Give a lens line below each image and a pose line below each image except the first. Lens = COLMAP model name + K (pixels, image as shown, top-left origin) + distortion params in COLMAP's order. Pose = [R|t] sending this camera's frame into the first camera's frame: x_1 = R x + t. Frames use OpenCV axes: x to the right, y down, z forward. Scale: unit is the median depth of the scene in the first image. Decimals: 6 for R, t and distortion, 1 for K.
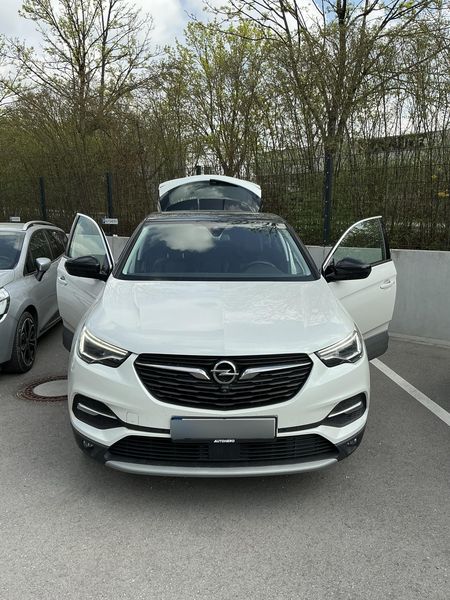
lens RADIAL K [[487.4, 0, 225.0], [0, 487.4, 300.0], [0, 0, 1]] dist [0.056110, -0.003078]
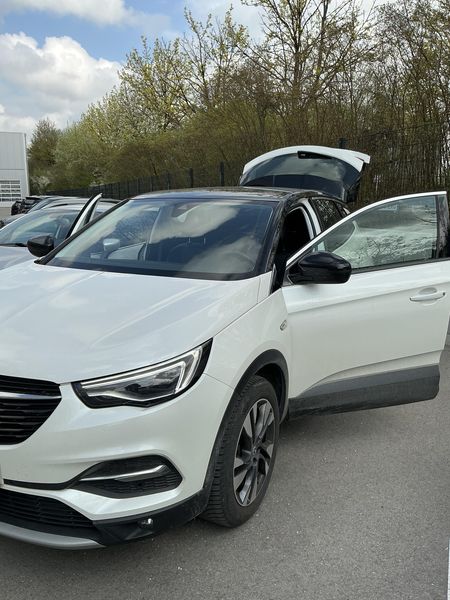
lens RADIAL K [[487.4, 0, 225.0], [0, 487.4, 300.0], [0, 0, 1]] dist [0.056110, -0.003078]
pose [[0.869245, 0.094253, -0.485314, 0.709873], [-0.079238, 0.995529, 0.051418, -0.065412], [0.487991, -0.006239, 0.872827, 0.500338]]
